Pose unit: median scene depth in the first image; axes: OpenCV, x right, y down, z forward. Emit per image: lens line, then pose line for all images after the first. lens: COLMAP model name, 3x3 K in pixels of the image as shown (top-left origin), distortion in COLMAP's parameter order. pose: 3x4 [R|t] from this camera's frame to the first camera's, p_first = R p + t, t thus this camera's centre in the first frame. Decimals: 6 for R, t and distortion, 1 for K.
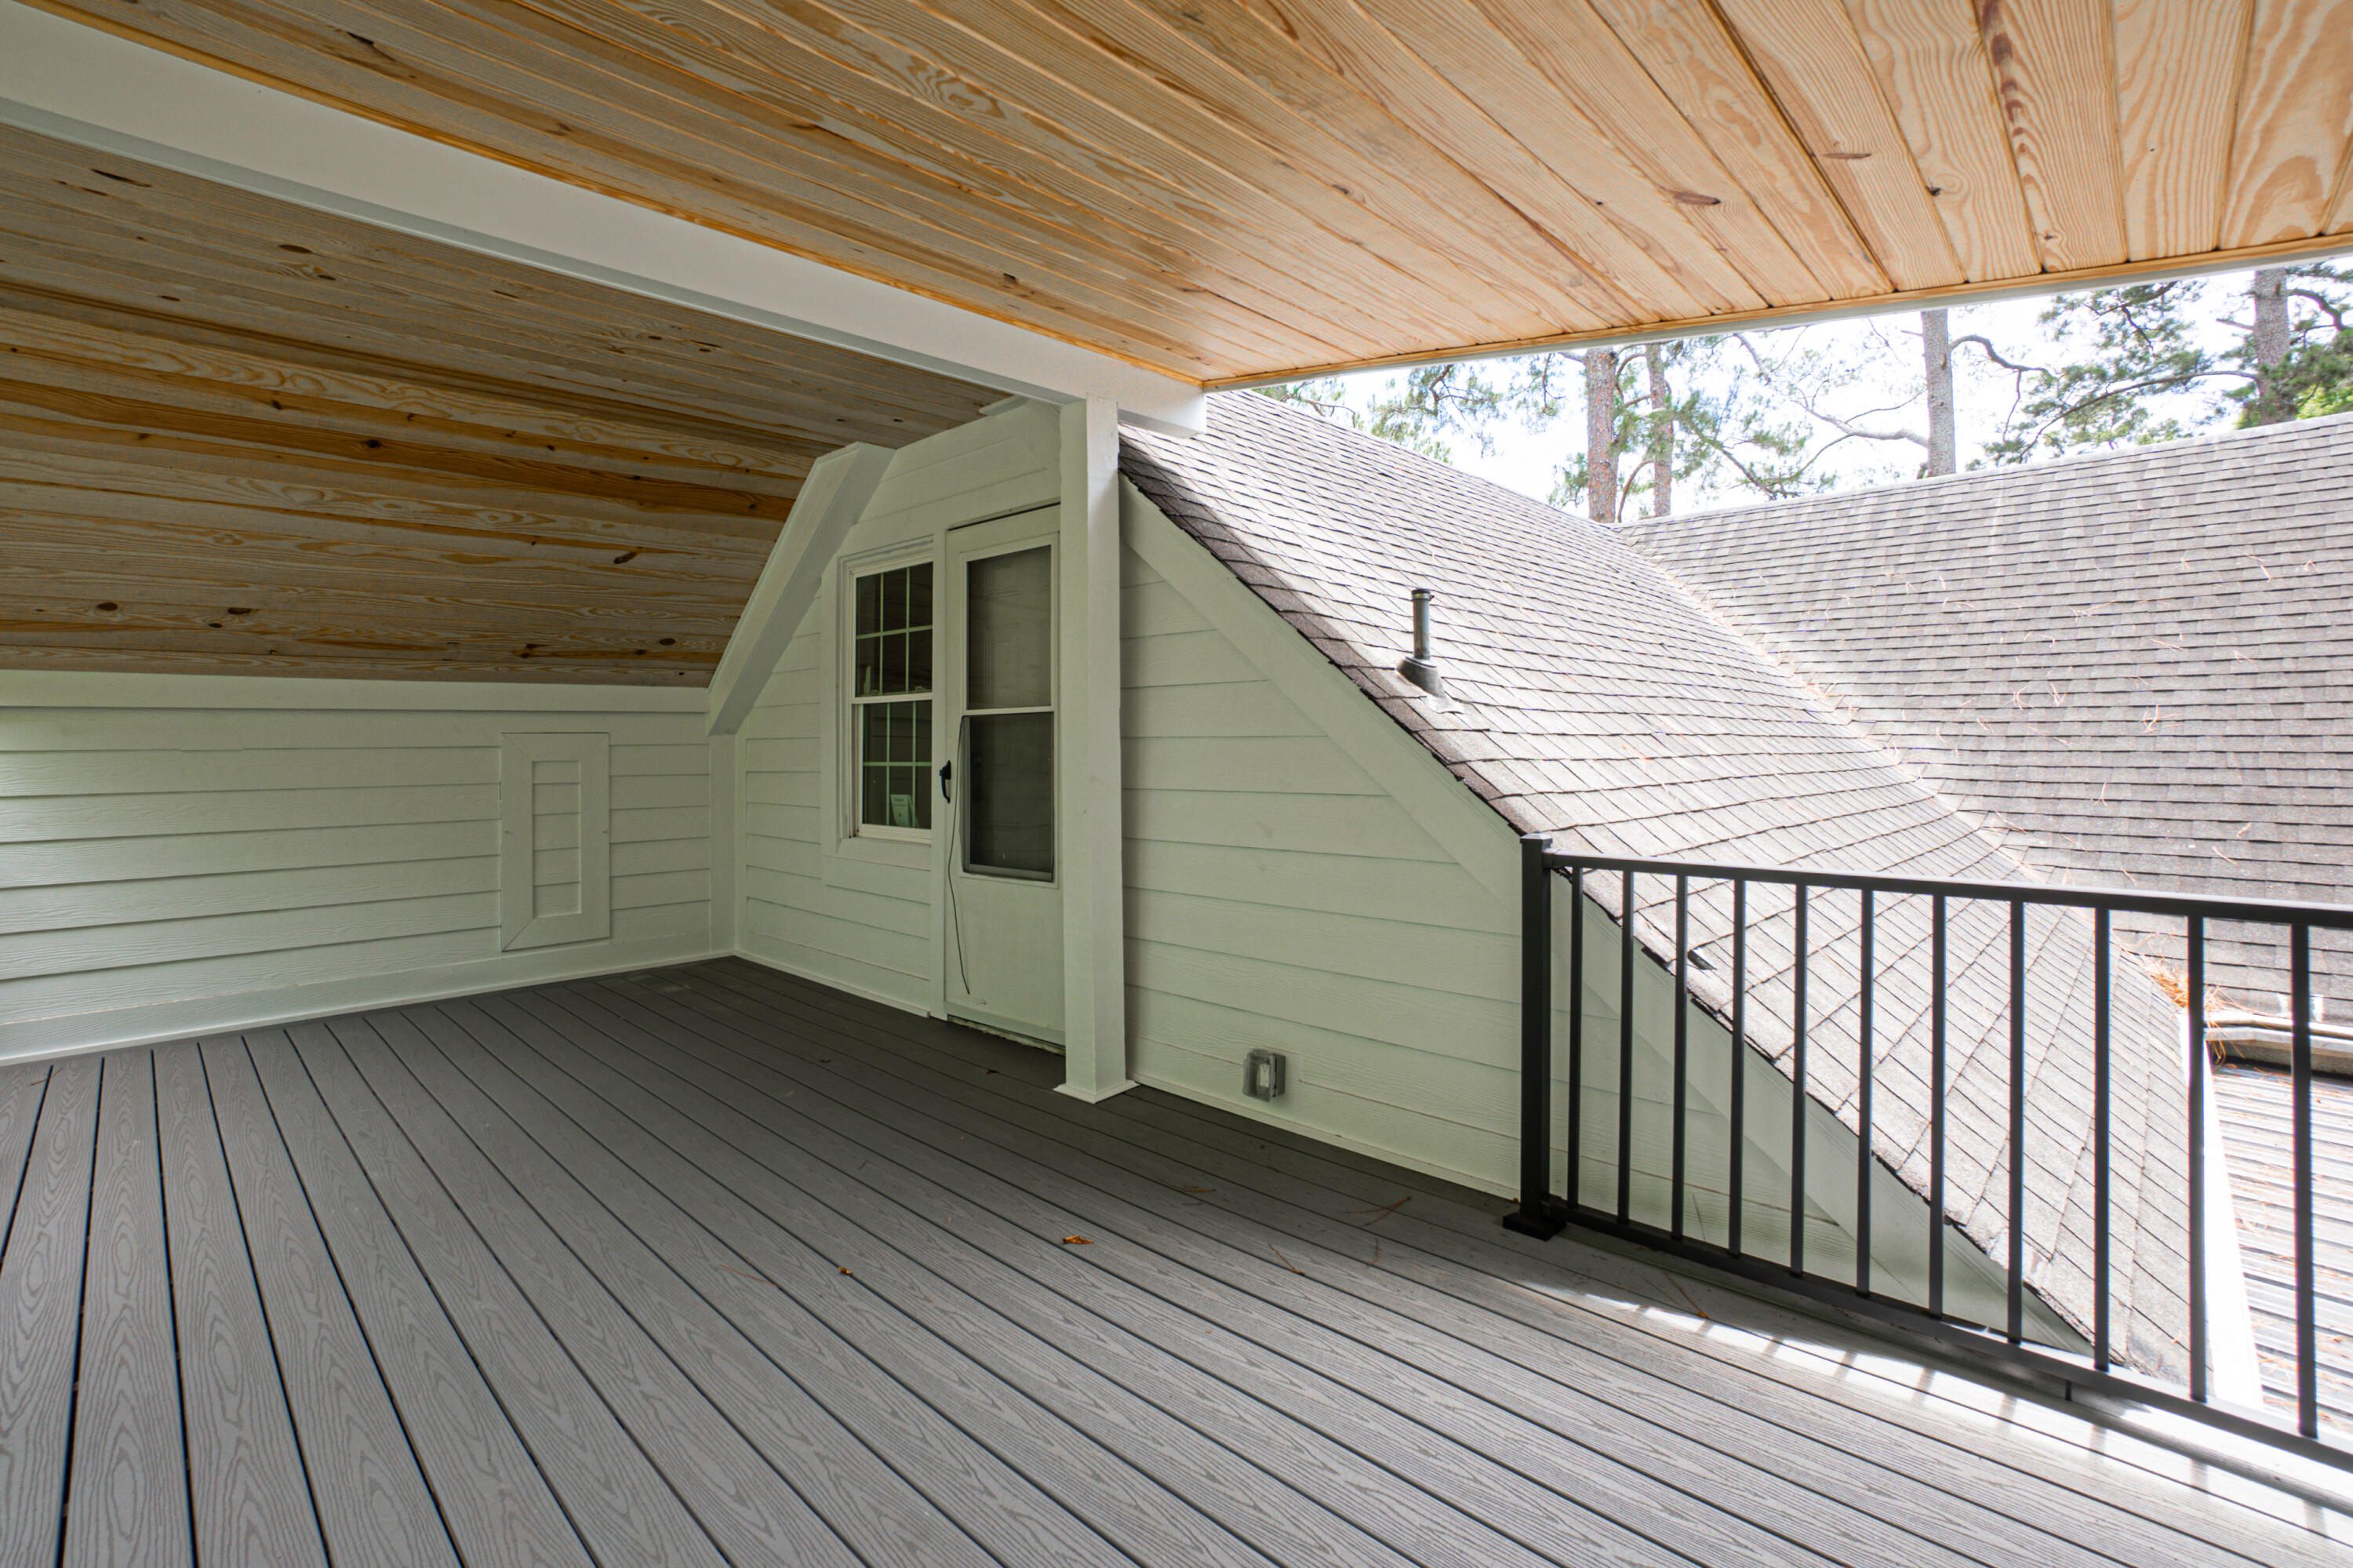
lens RADIAL K [[1065.2, 0, 1162.5], [0, 1065.2, 740.0], [0, 0, 1]] dist [0.000230, 0.000007]
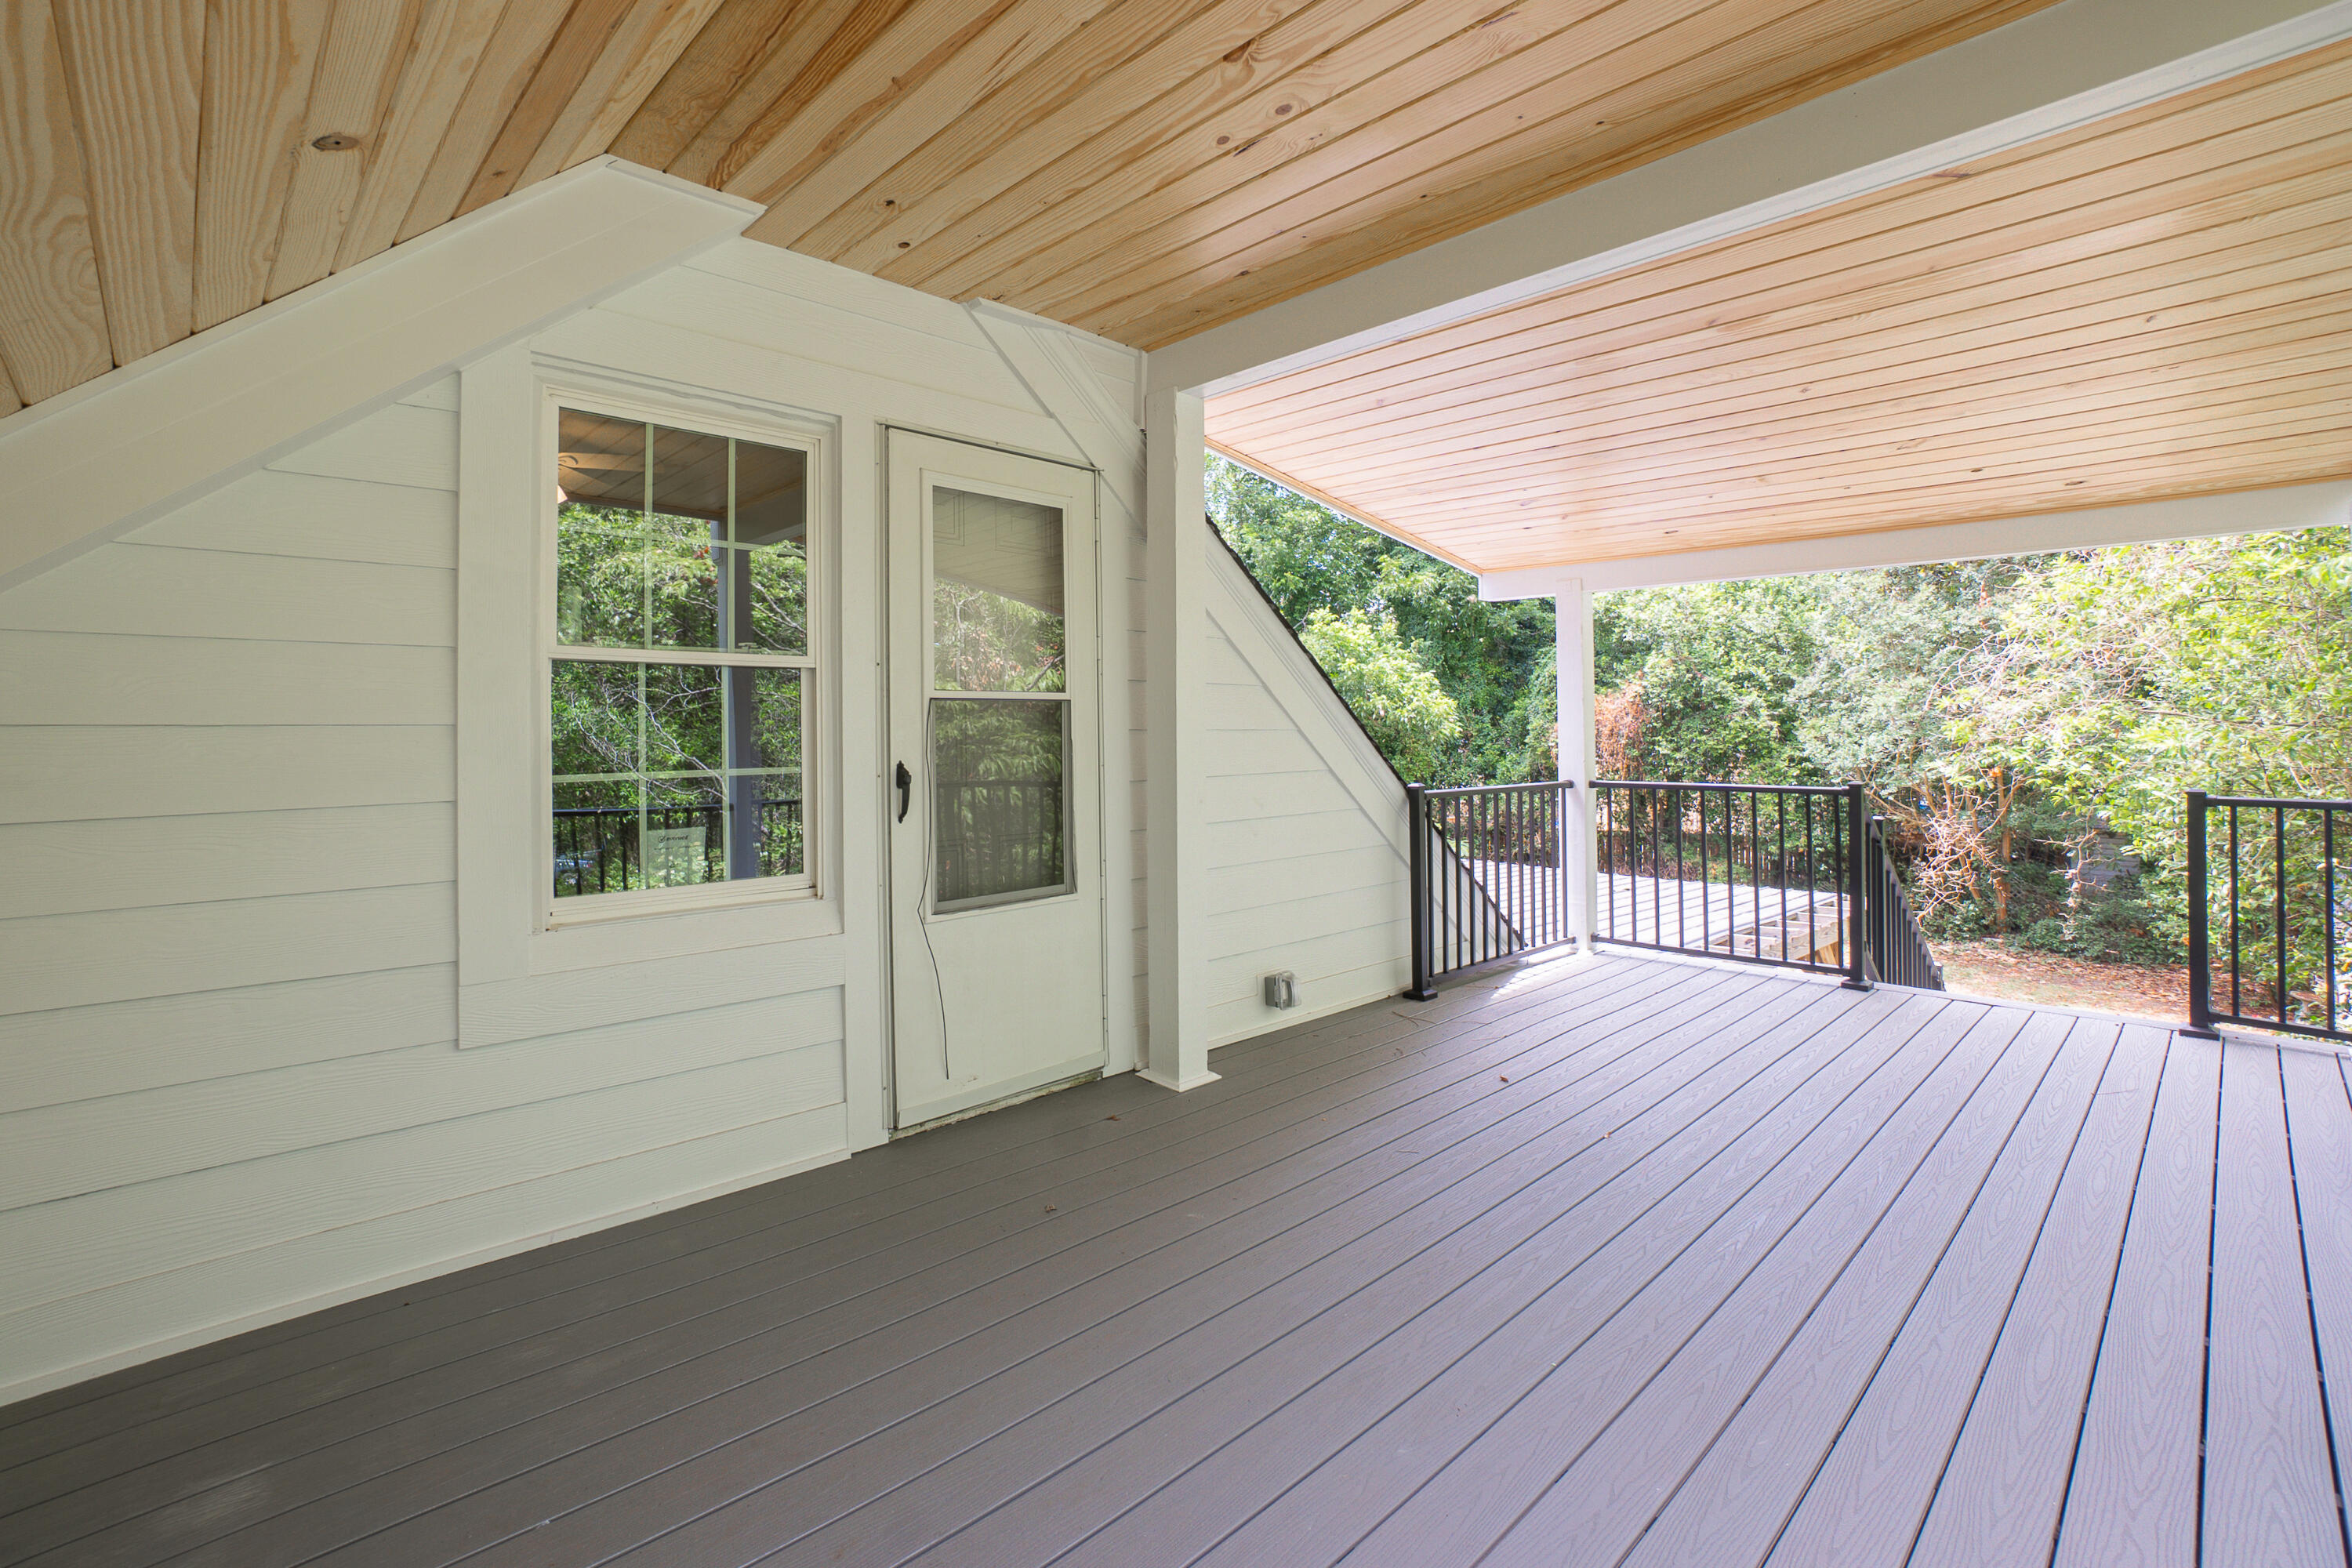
lens RADIAL K [[1064.7, 0, 1162.0], [0, 1064.7, 740.0], [0, 0, 1]] dist [0.000230, 0.000007]
pose [[0.049323, -0.007047, 0.998758, -0.893594], [0.002655, 0.999973, 0.006924, 0.000996], [-0.998779, 0.002310, 0.049340, 0.806874]]
